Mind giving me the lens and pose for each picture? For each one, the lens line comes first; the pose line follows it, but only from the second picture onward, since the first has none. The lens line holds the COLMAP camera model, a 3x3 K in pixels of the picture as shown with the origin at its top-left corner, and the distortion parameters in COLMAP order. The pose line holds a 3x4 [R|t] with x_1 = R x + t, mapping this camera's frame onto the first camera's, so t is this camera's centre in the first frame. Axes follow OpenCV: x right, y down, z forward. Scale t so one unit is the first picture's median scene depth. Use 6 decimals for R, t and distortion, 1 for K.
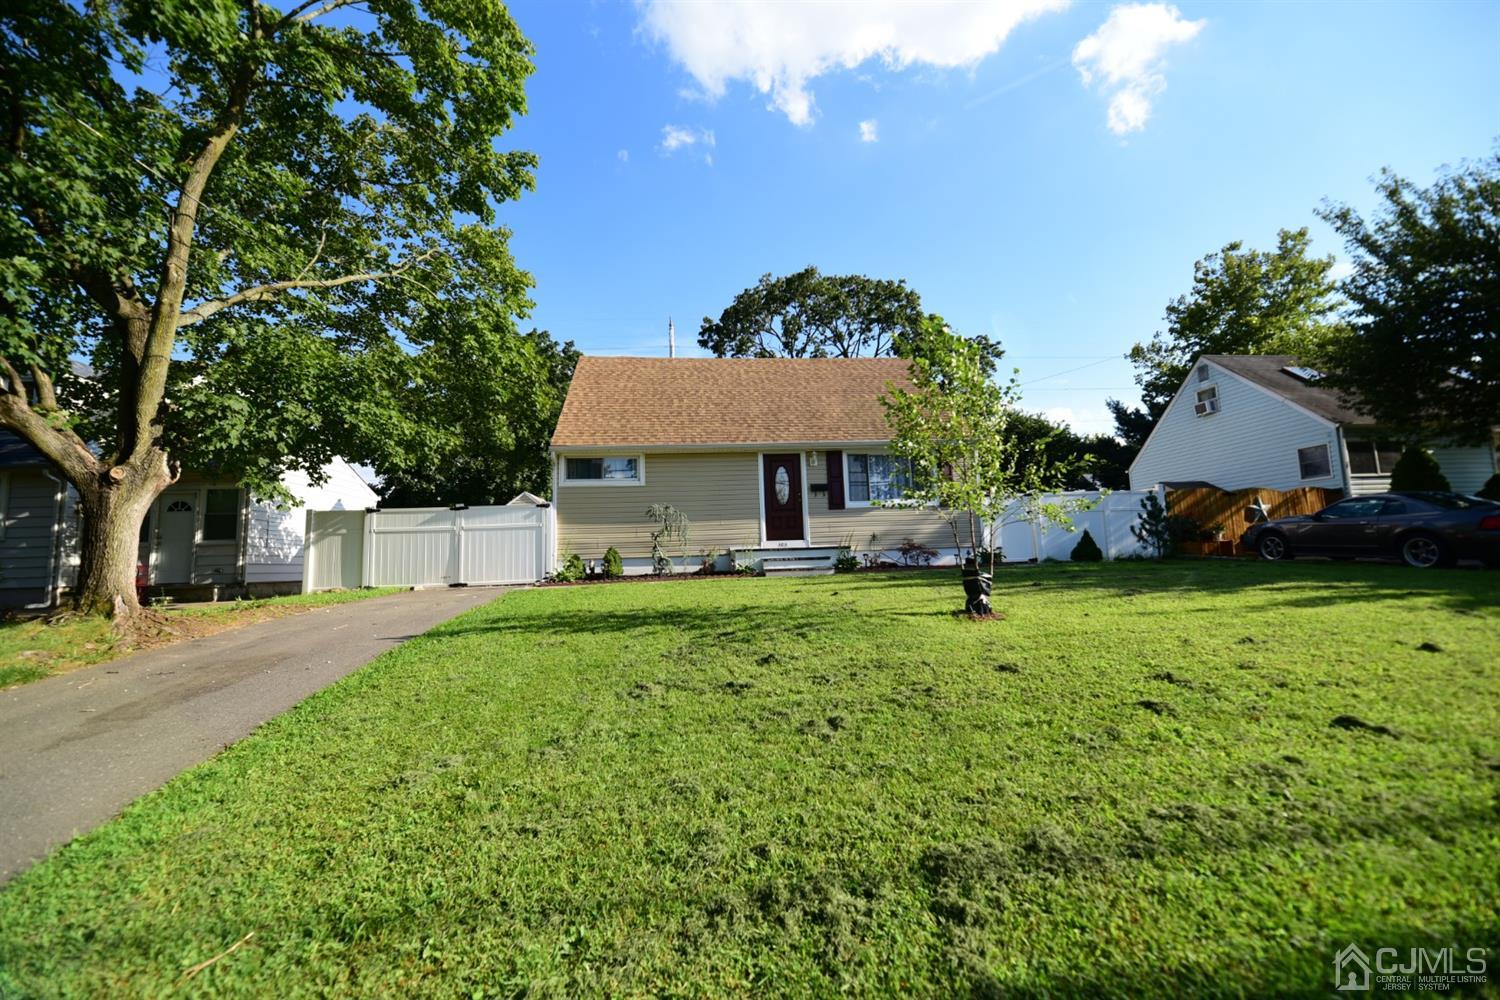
lens RADIAL K [[603.0, 0, 747.6], [0, 603.0, 500.3], [0, 0, 1]] dist [-0.000774, -0.003833]
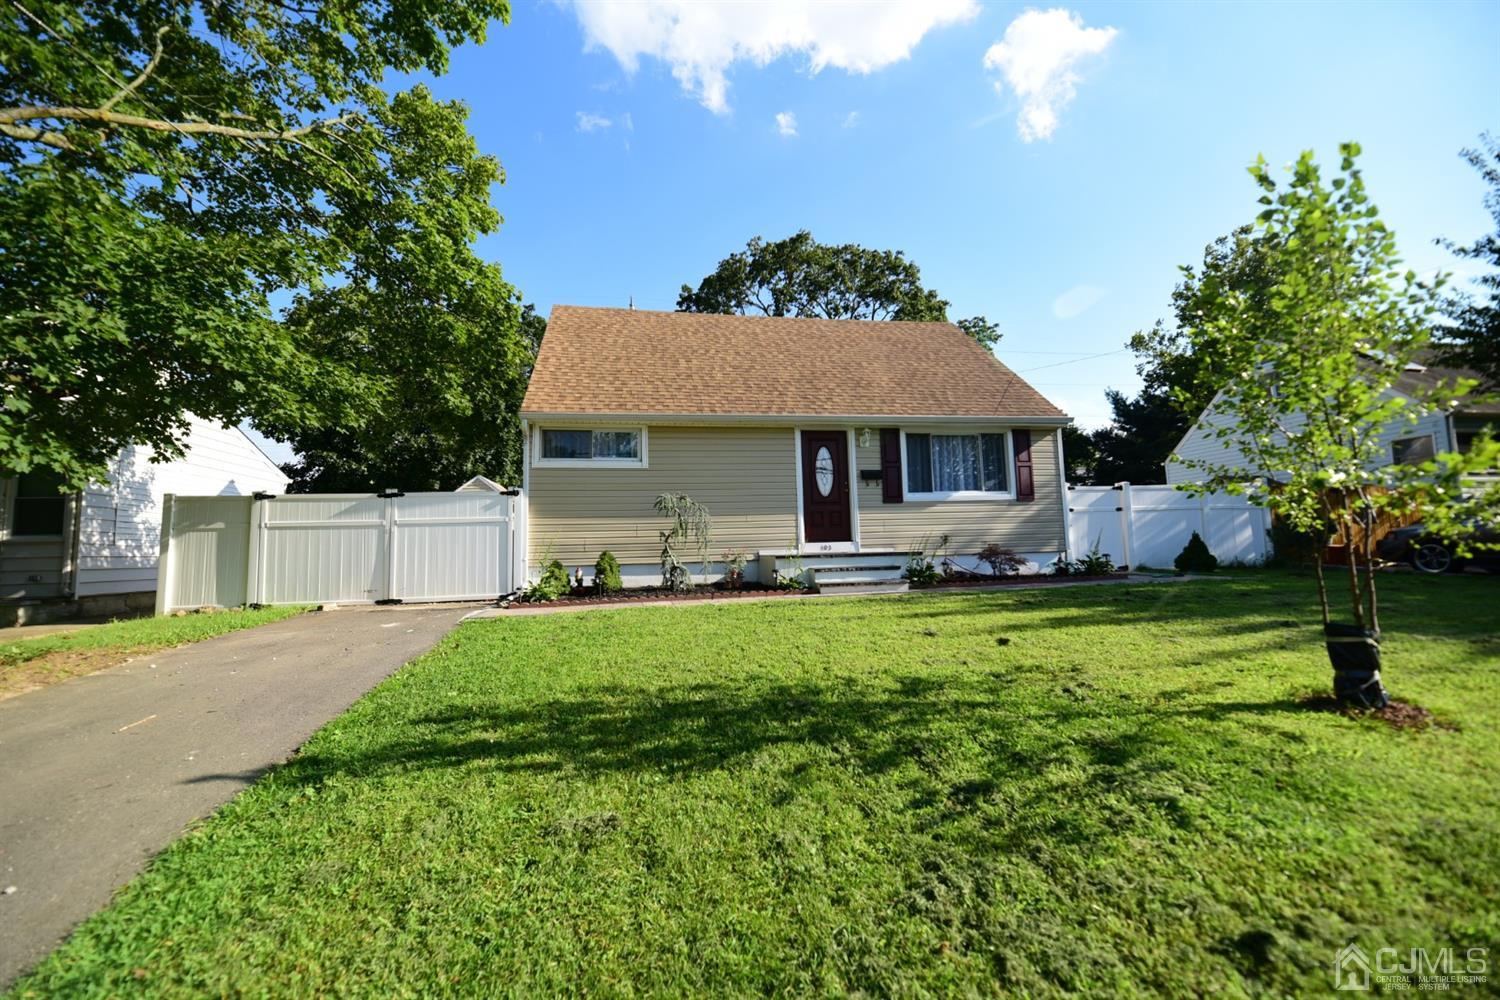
lens RADIAL K [[603.0, 0, 745.4], [0, 603.0, 498.5], [0, 0, 1]] dist [-0.000774, -0.003833]
pose [[0.997147, 0.013574, 0.074259, -0.101769], [-0.014651, 0.999795, 0.013977, 0.001078], [-0.074054, -0.015025, 0.997141, 0.232467]]
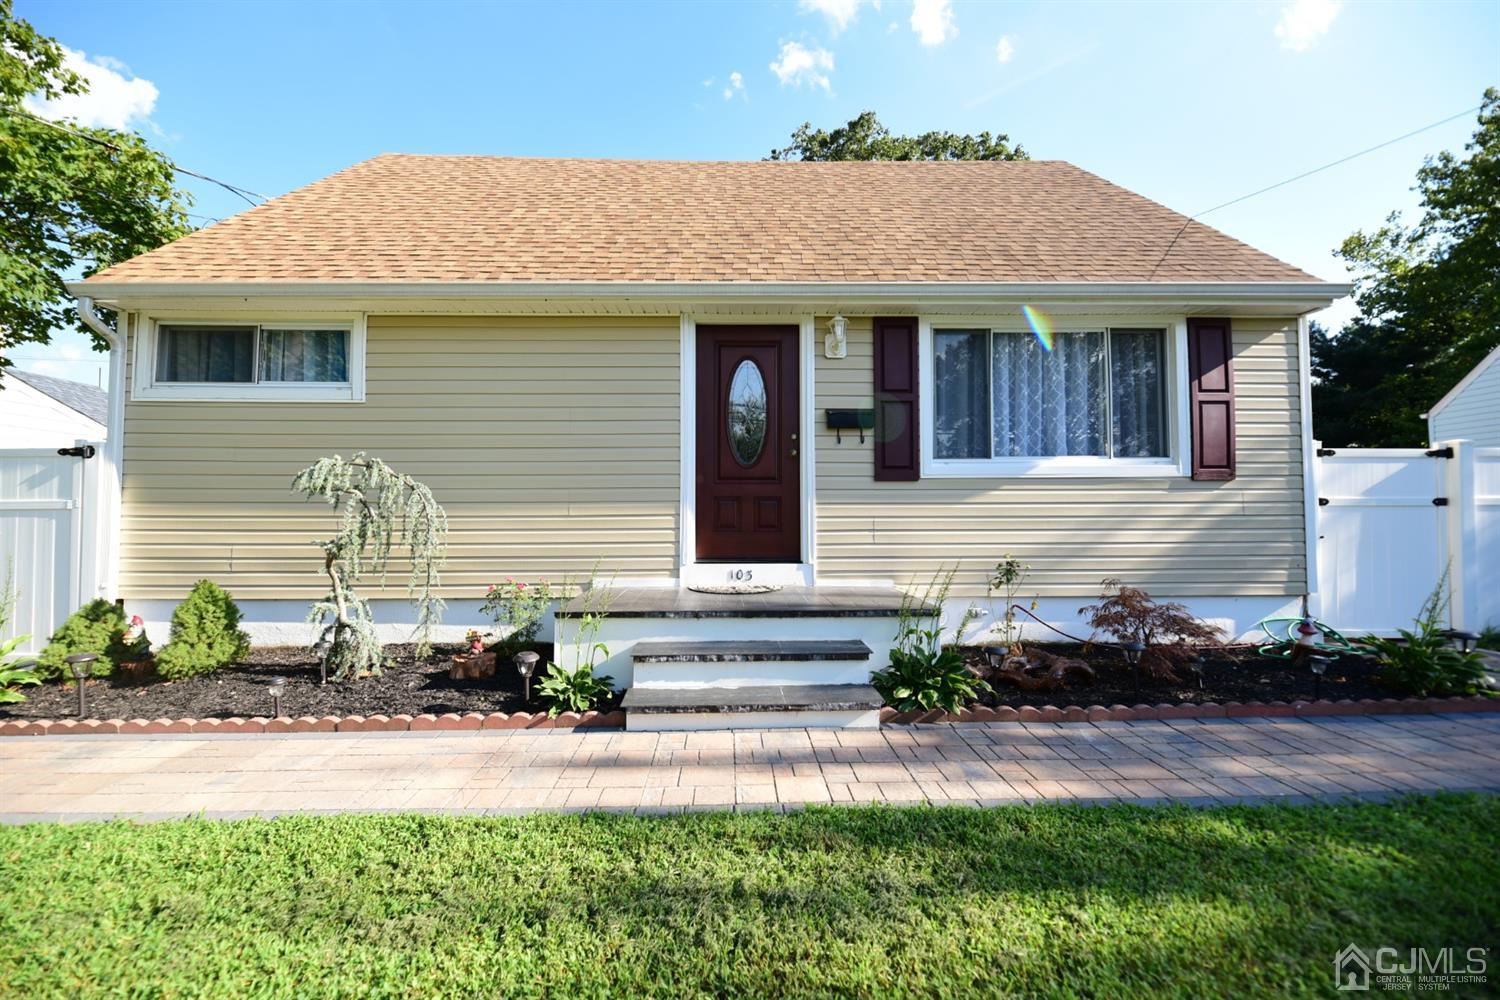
lens RADIAL K [[603.0, 0, 745.9], [0, 603.0, 499.0], [0, 0, 1]] dist [-0.000774, -0.003833]
pose [[0.995790, 0.029647, -0.086733, 0.089554], [-0.022879, 0.996690, 0.078016, -0.000250], [0.088759, -0.075703, 0.993172, 0.633474]]
